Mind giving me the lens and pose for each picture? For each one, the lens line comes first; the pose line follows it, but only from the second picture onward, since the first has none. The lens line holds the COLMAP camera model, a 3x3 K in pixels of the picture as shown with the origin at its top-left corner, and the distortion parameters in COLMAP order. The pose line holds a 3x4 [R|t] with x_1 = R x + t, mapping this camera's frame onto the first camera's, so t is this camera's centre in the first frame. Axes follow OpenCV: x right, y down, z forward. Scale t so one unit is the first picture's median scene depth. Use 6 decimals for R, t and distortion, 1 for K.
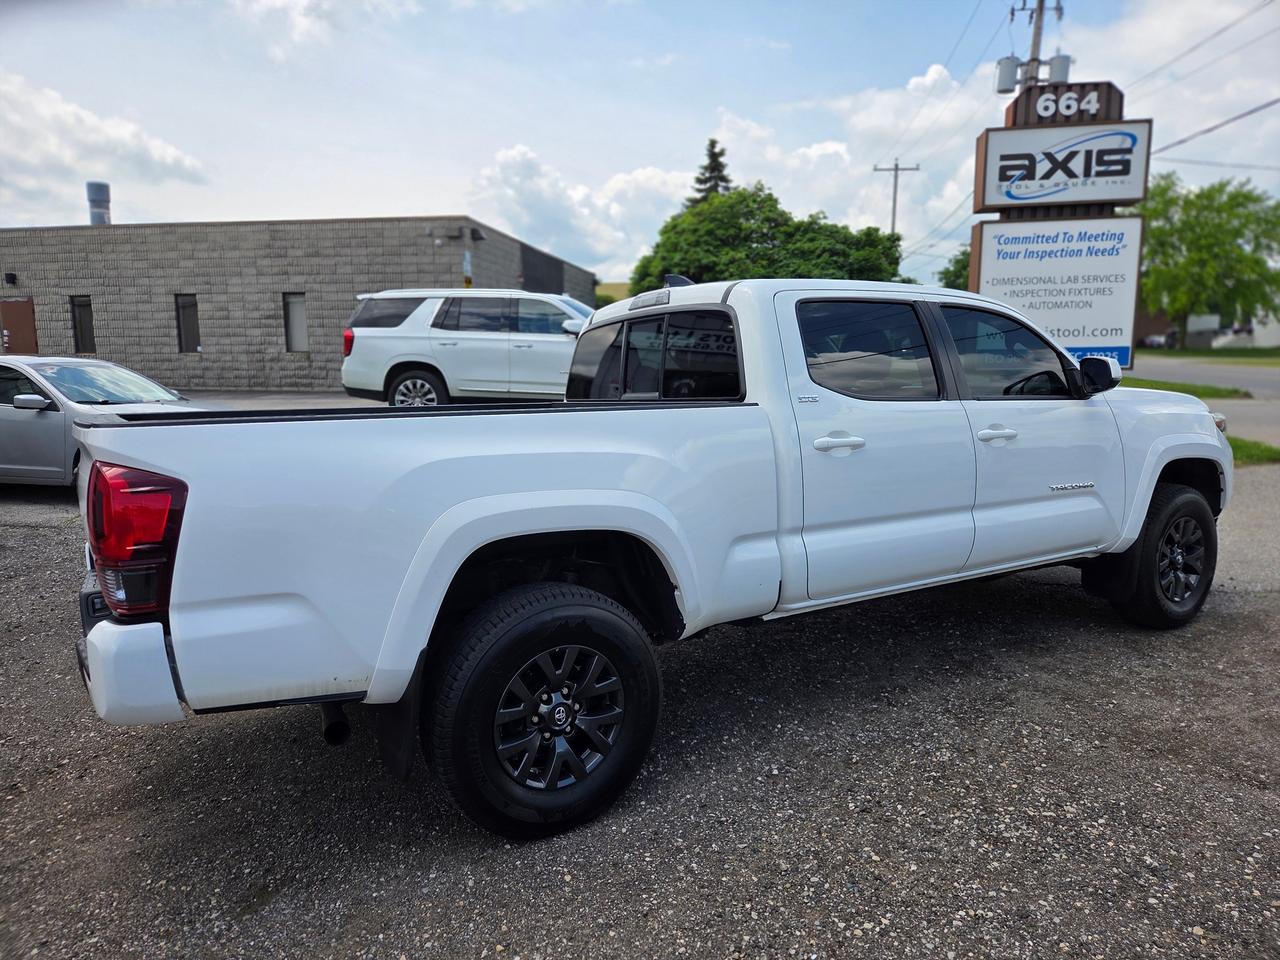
lens RADIAL K [[847.3, 0, 635.8], [0, 847.3, 486.6], [0, 0, 1]] dist [0.081062, -0.075225]
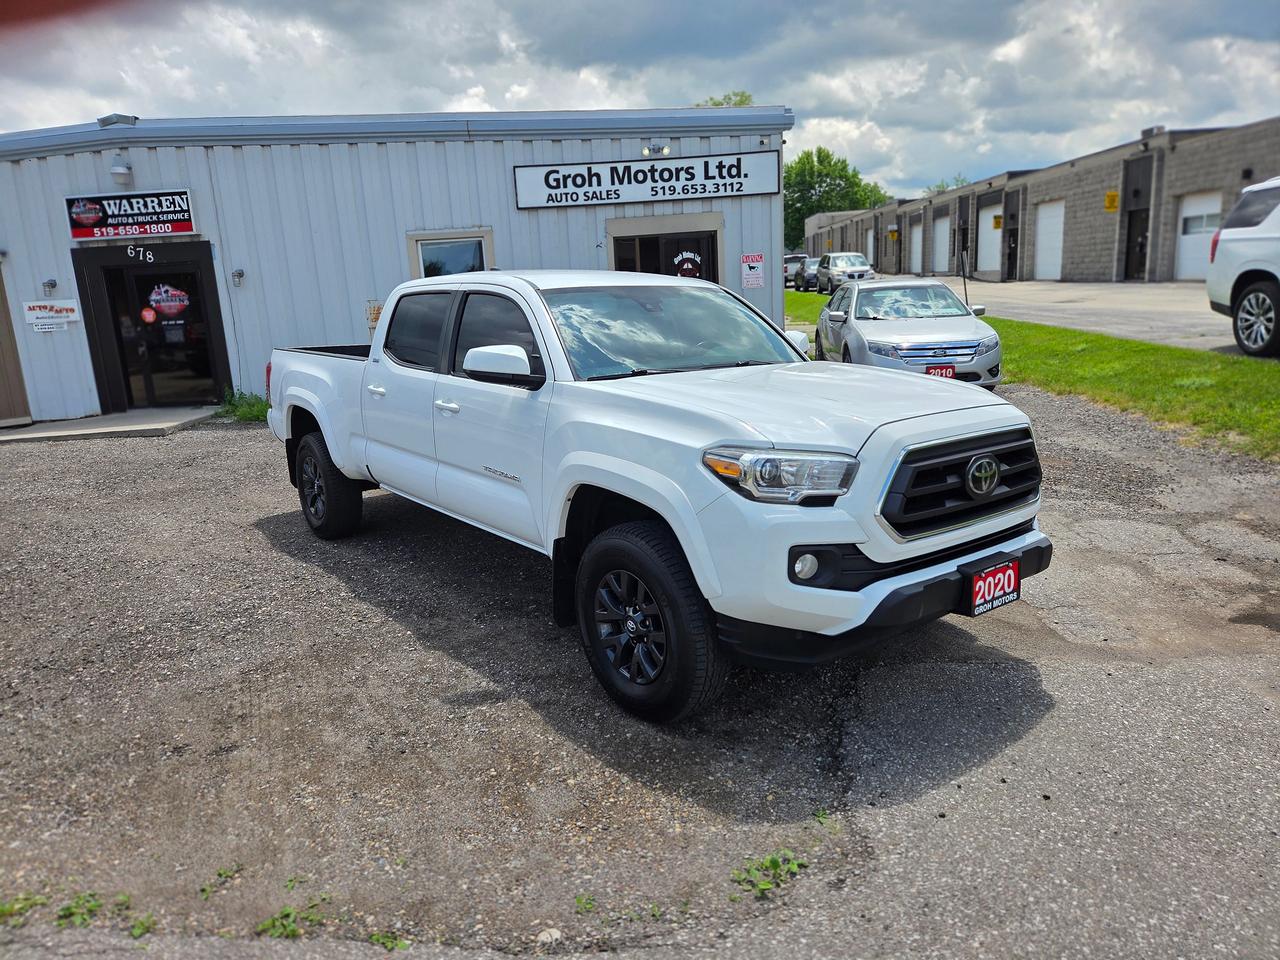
lens RADIAL K [[853.5, 0, 640.0], [0, 853.5, 480.0], [0, 0, 1]] dist [0.069895, -0.059469]
pose [[0.107150, 0.225938, -0.968231, 0.274863], [-0.098059, 0.971491, 0.215847, -0.041503], [0.989395, 0.071816, 0.126250, 0.189913]]
